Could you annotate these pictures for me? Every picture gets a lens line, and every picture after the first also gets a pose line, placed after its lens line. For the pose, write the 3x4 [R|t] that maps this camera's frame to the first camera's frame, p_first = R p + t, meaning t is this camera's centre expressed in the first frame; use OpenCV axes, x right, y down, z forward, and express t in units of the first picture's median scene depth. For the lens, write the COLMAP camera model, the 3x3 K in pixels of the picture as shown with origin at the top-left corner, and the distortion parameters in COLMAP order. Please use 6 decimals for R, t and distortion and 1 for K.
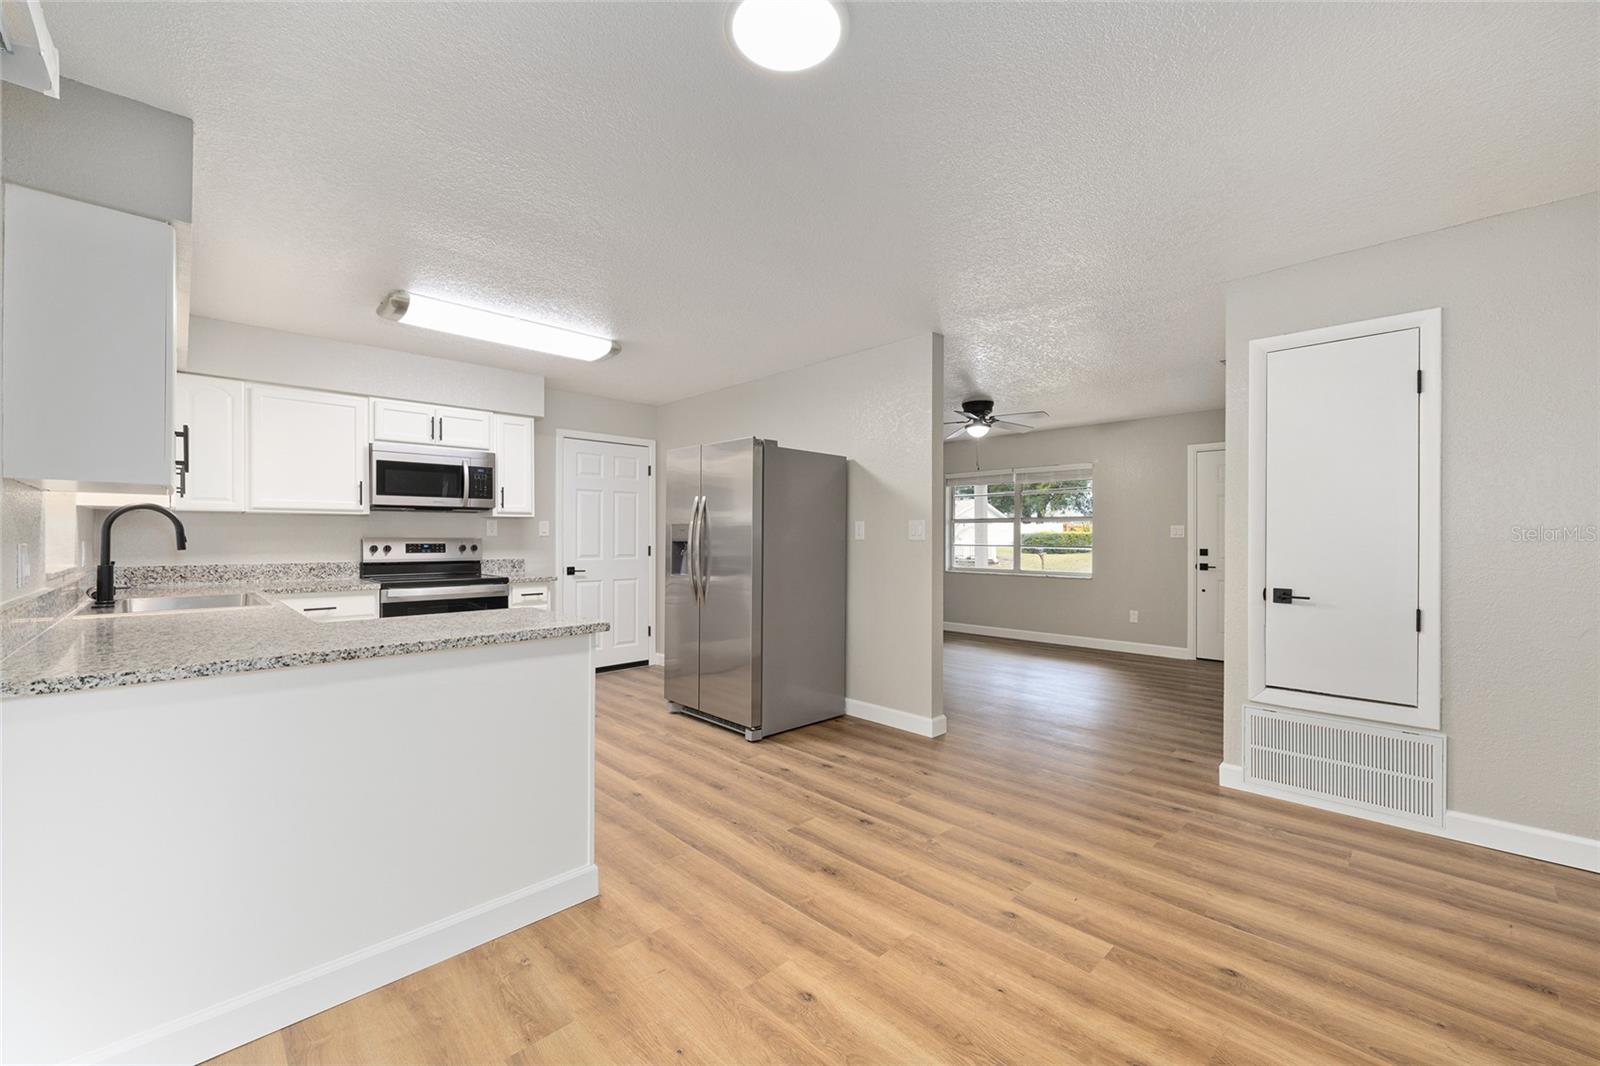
lens RADIAL K [[640.4, 0, 800.6], [0, 640.4, 536.8], [0, 0, 1]] dist [-0.003558, 0.001393]
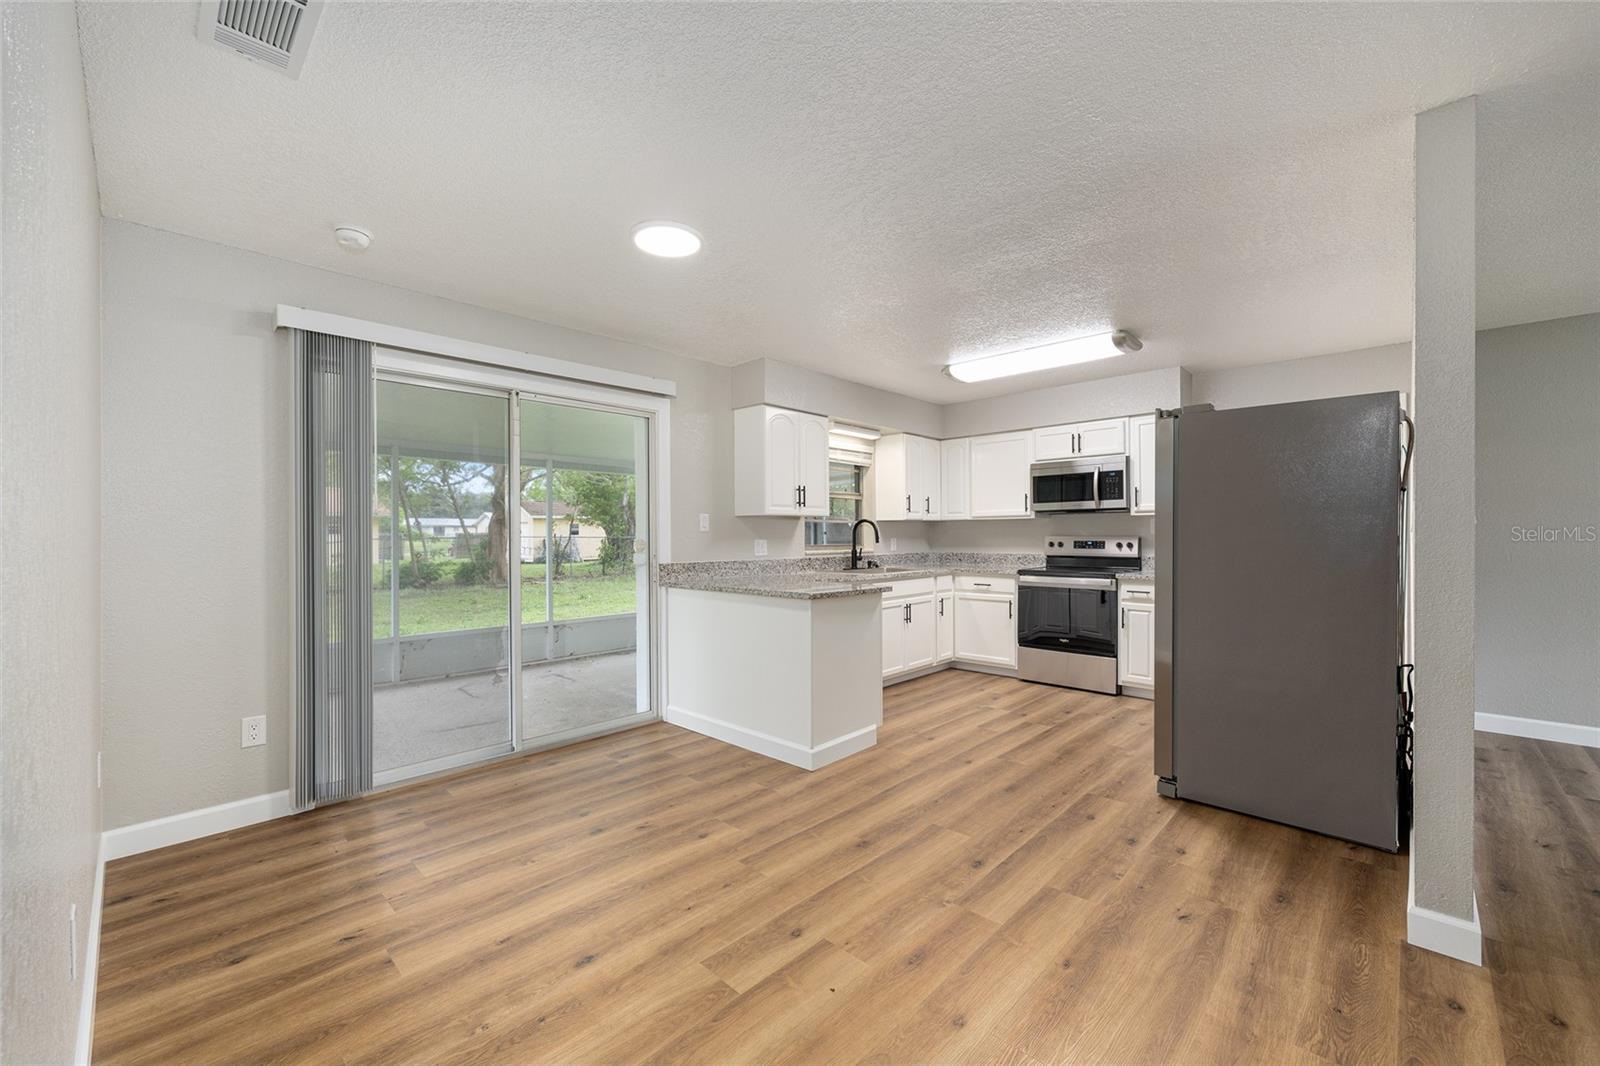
lens RADIAL K [[640.4, 0, 802.9], [0, 640.4, 535.2], [0, 0, 1]] dist [-0.003558, 0.001393]
pose [[0.037827, -0.000542, -0.999284, 0.710532], [0.005181, 0.999987, -0.000347, -0.002565], [0.999271, -0.005164, 0.037829, 0.539416]]
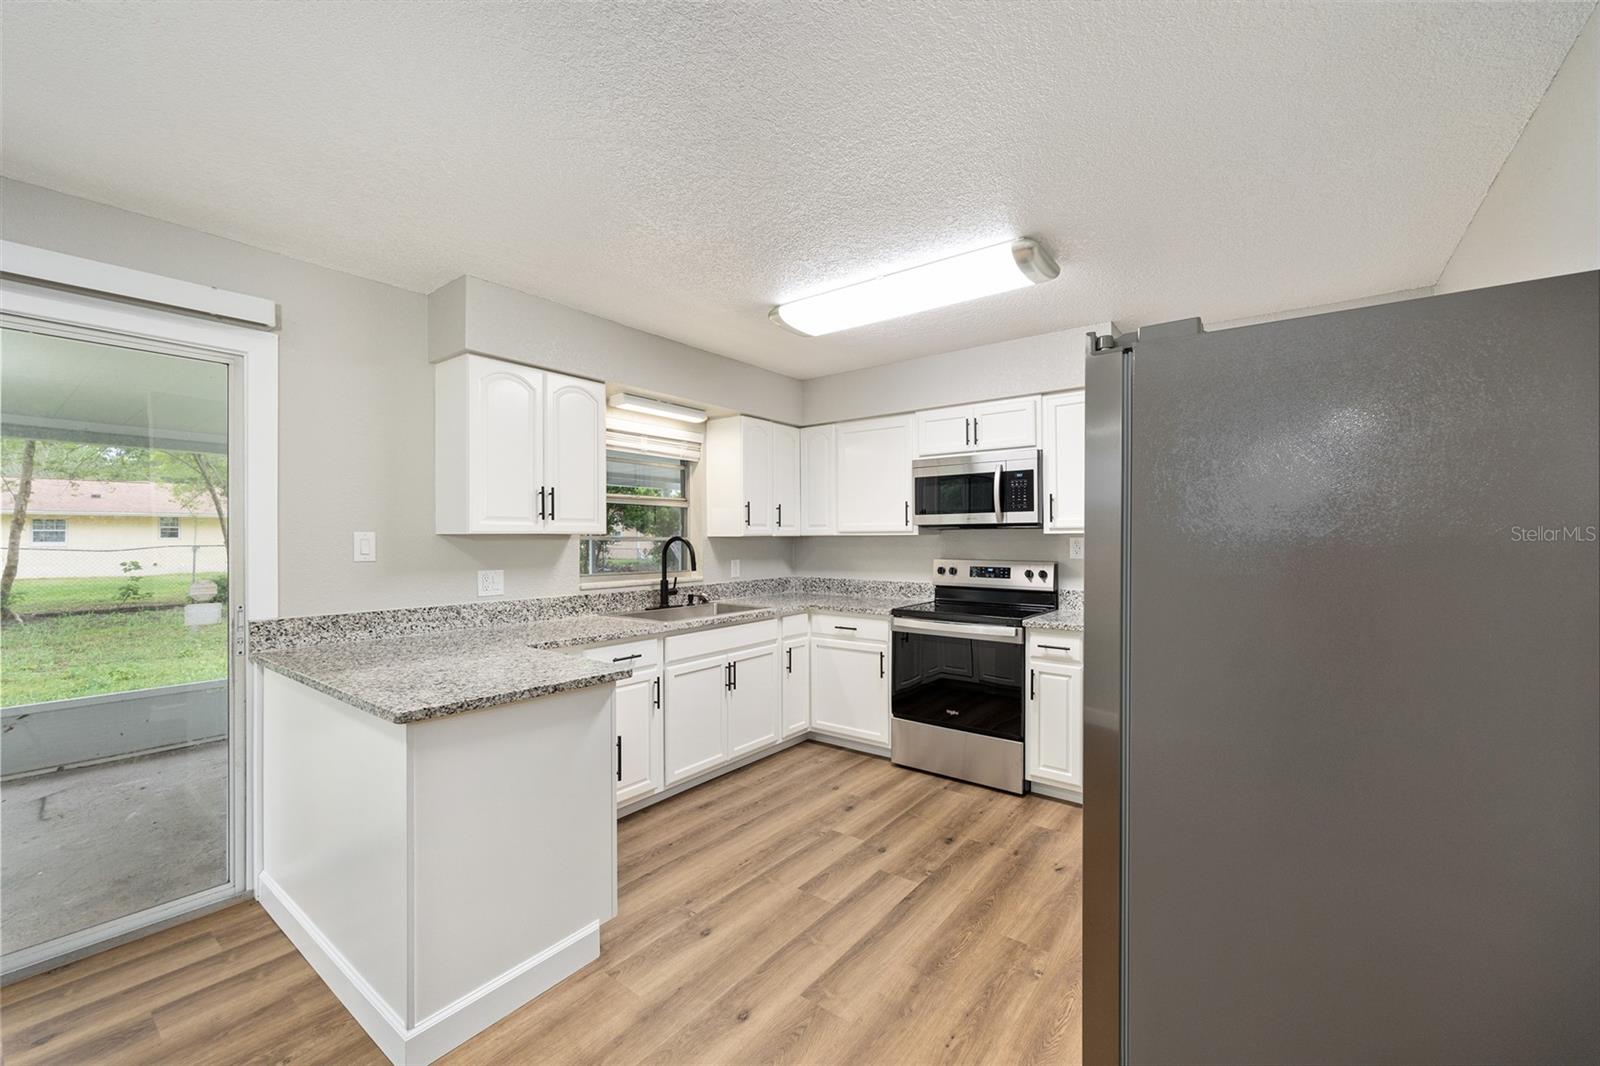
lens RADIAL K [[640.4, 0, 801.6], [0, 640.4, 535.1], [0, 0, 1]] dist [-0.003558, 0.001393]
pose [[0.142066, -0.003841, -0.989850, 0.281785], [0.002849, 0.999990, -0.003472, -0.036778], [0.989853, -0.002327, 0.142076, 0.788304]]
